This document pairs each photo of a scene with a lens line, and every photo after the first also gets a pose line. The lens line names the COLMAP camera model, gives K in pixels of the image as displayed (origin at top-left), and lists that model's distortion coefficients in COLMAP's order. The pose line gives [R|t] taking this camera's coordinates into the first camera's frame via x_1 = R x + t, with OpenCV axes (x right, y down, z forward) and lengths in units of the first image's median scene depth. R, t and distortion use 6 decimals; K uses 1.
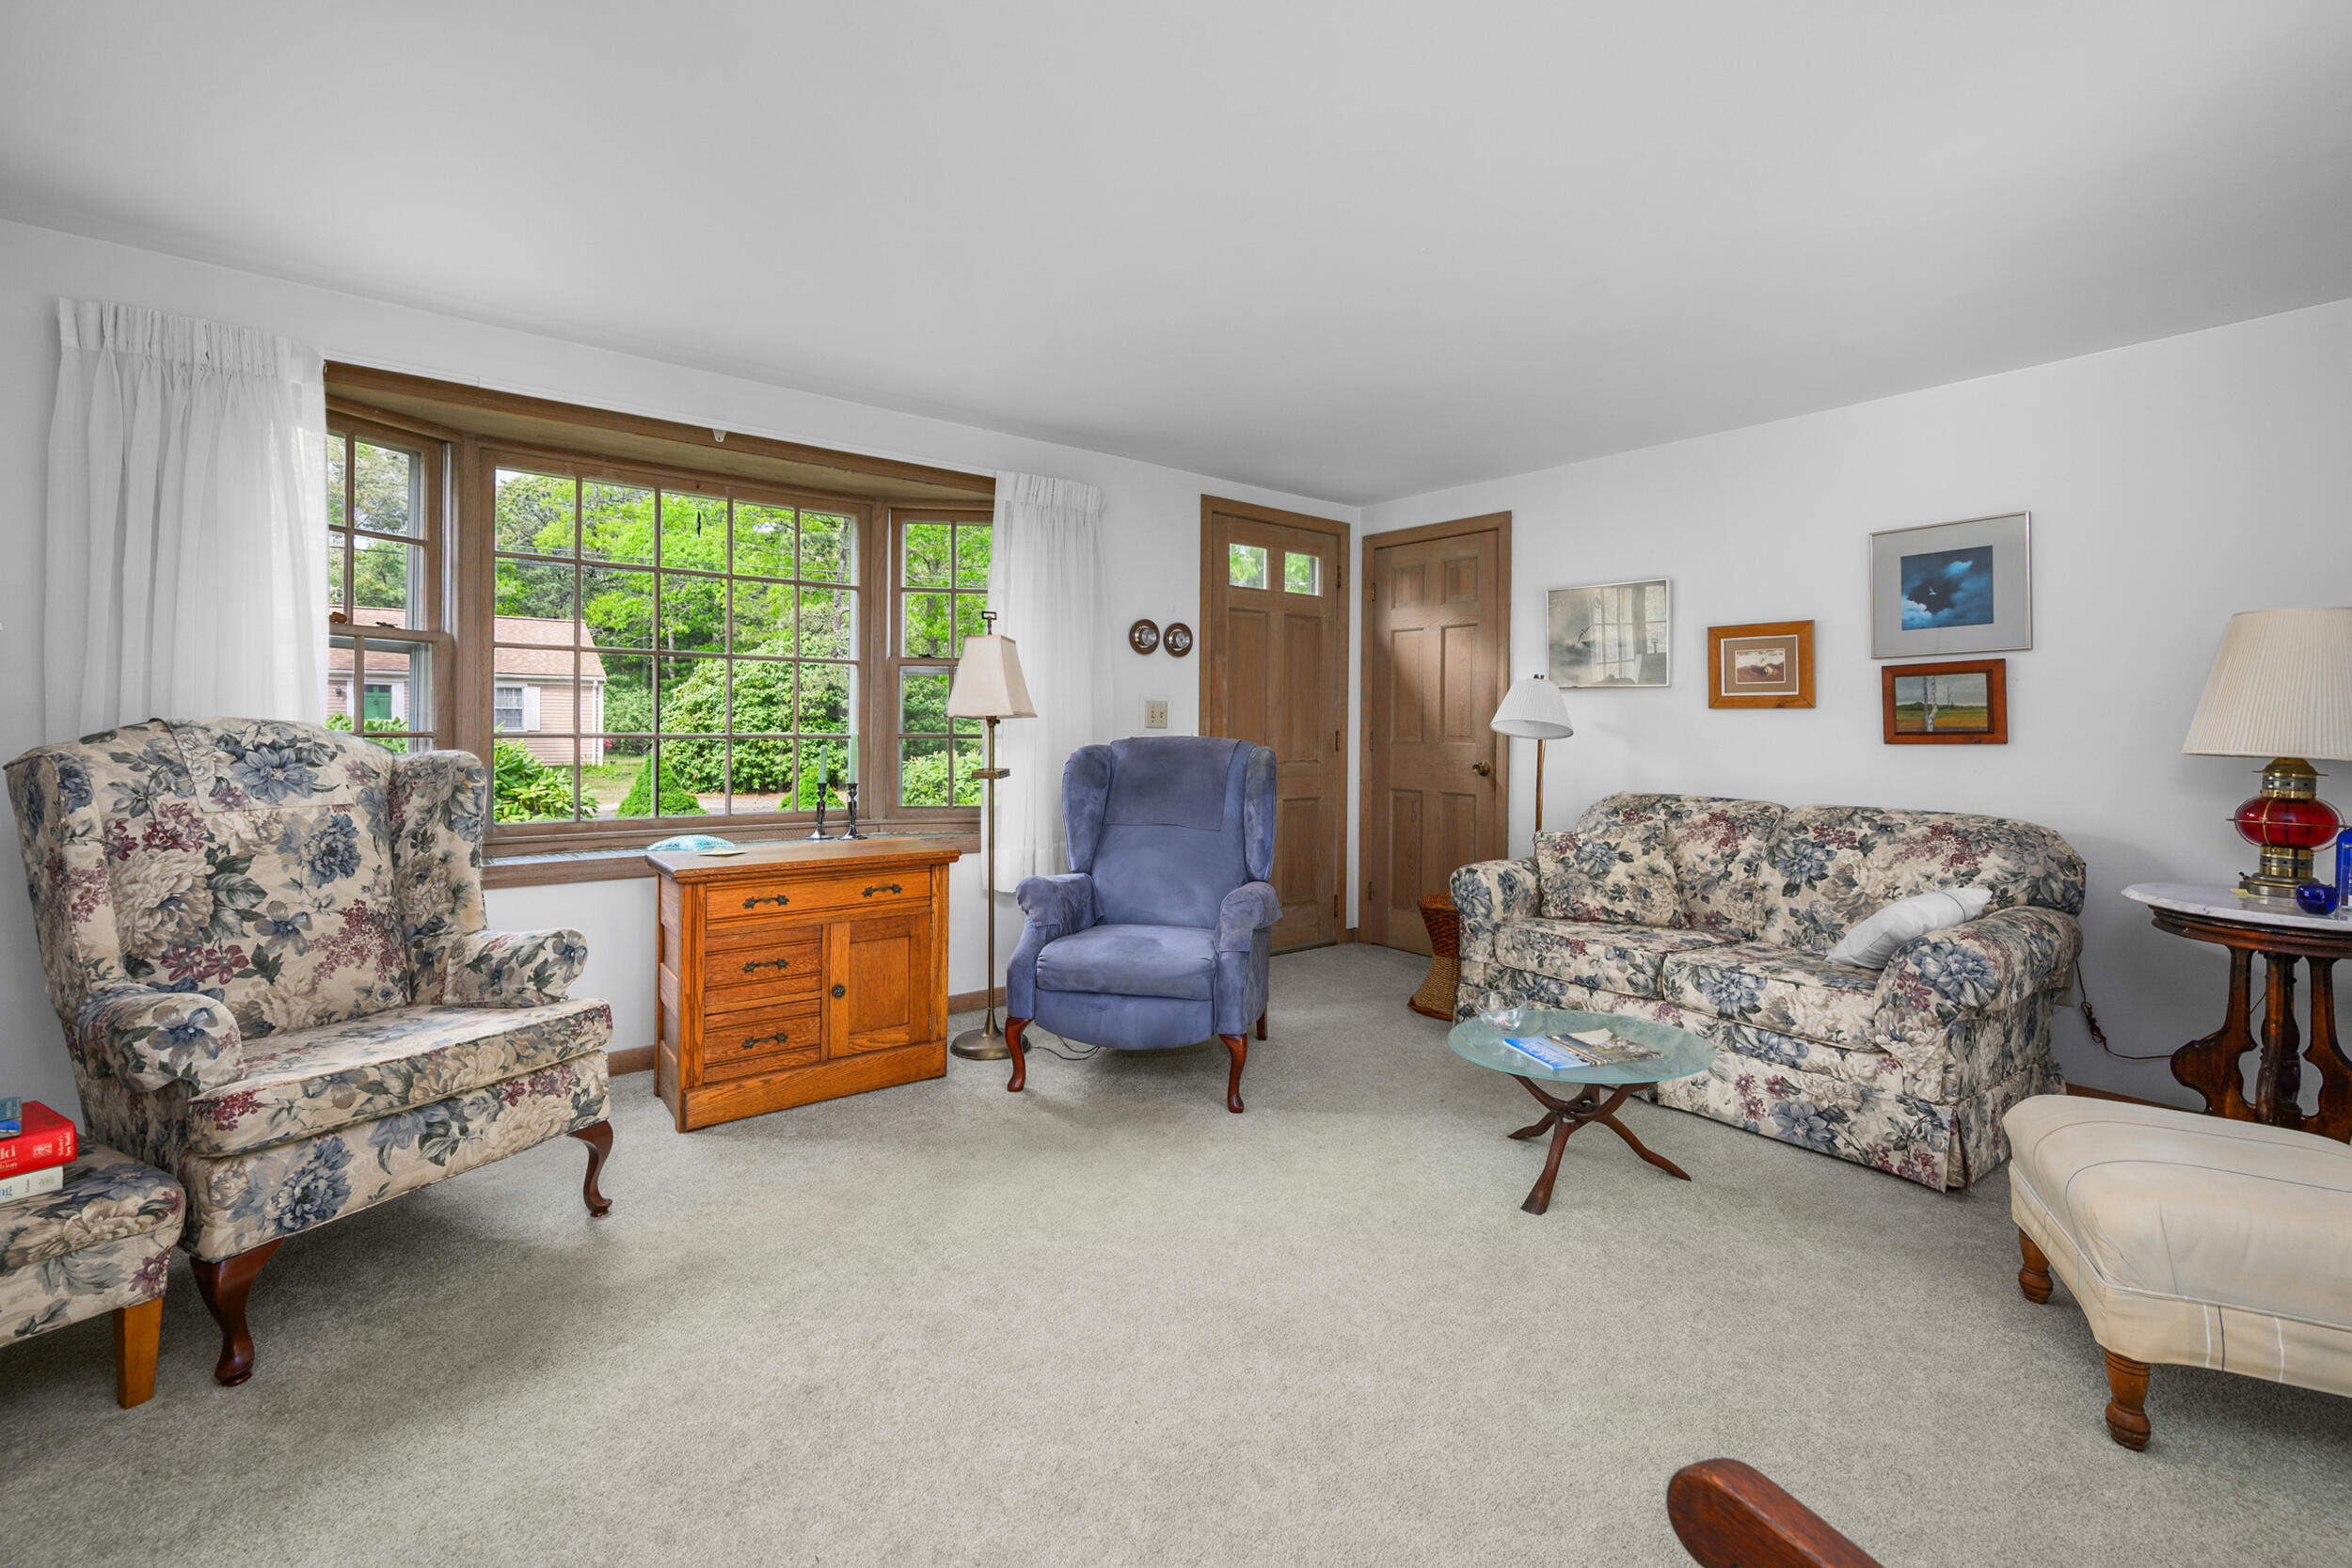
lens RADIAL K [[1020.5, 0, 1193.1], [0, 1020.5, 733.1], [0, 0, 1]] dist [0.003549, 0.000355]
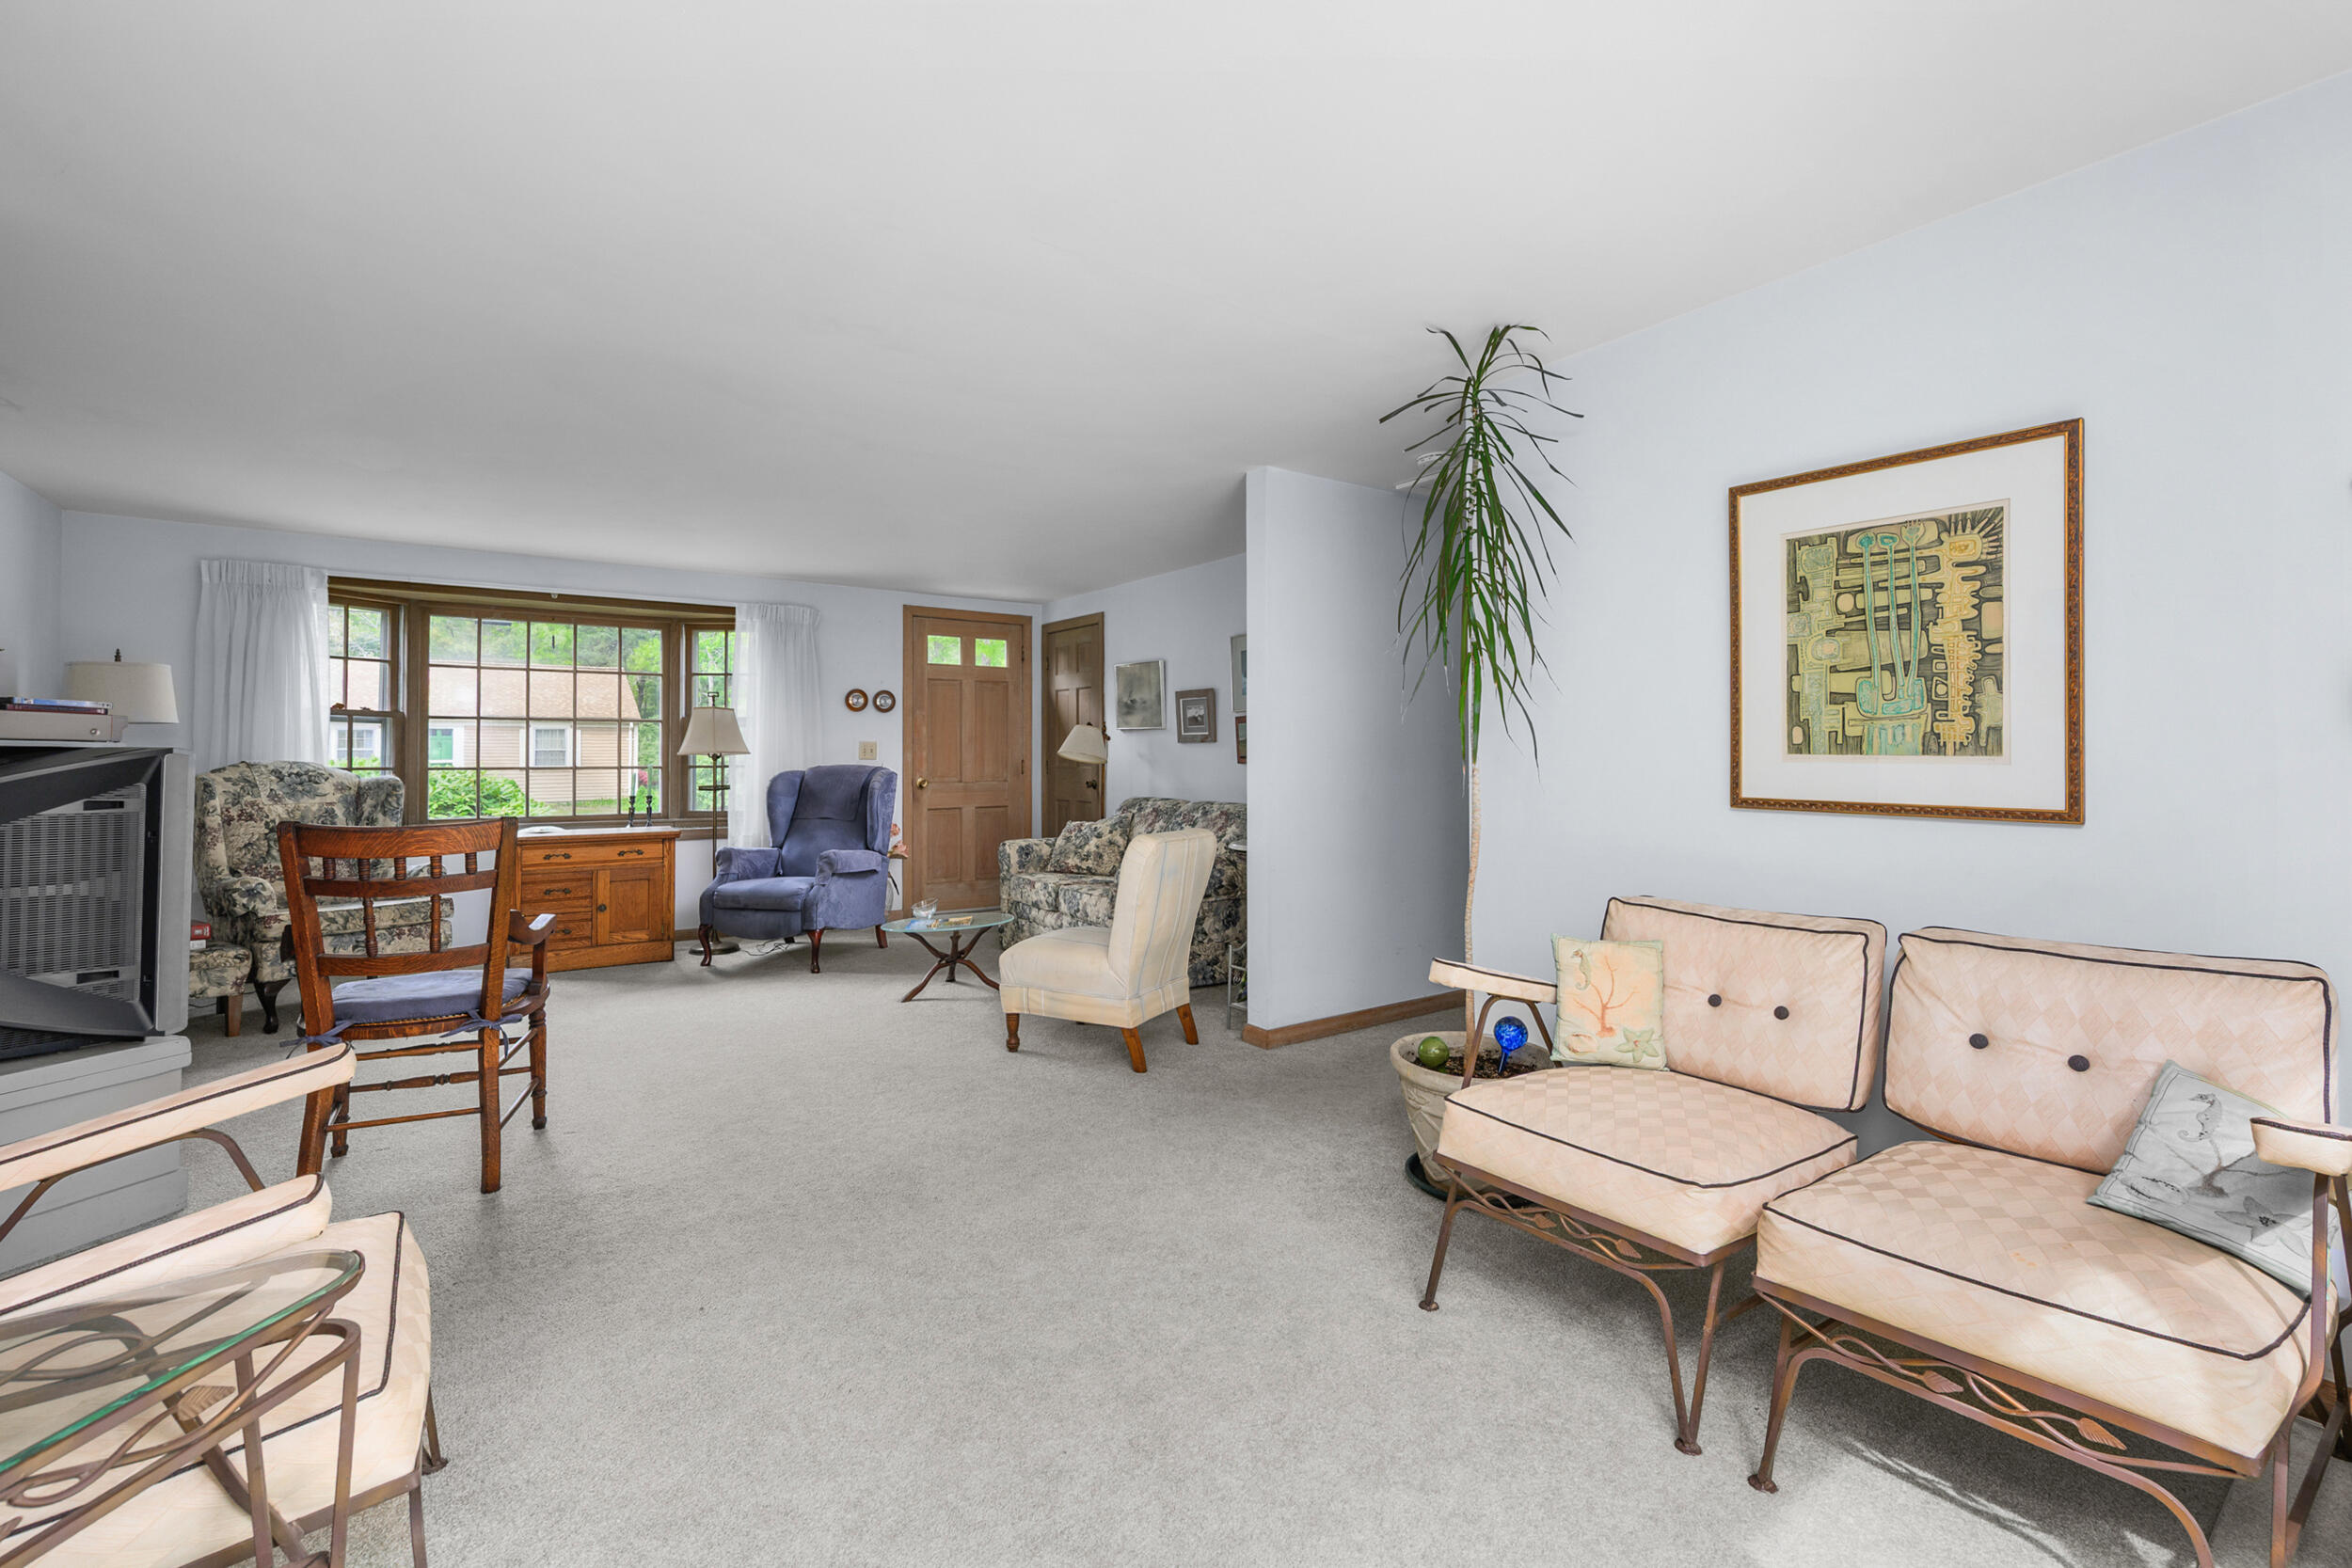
lens RADIAL K [[1020.5, 0, 1181.5], [0, 1020.5, 744.5], [0, 0, 1]] dist [0.003549, 0.000355]
pose [[0.998263, -0.013465, -0.057363, 0.673167], [0.012363, 0.999733, -0.019531, 0.010134], [0.057611, 0.018788, 0.998162, -0.645227]]
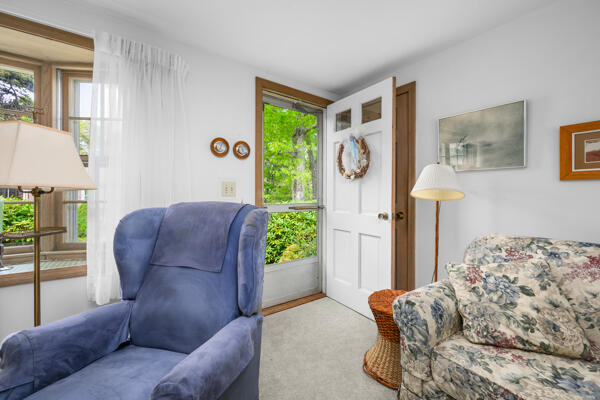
lens RADIAL K [[260.4, 0, 304.4], [0, 260.4, 194.4], [0, 0, 1]] dist [0.003549, 0.000355]
pose [[0.999664, -0.008898, -0.024360, 0.149668], [0.008598, 0.999886, -0.012380, -0.002323], [0.024467, 0.012167, 0.999627, 0.675506]]
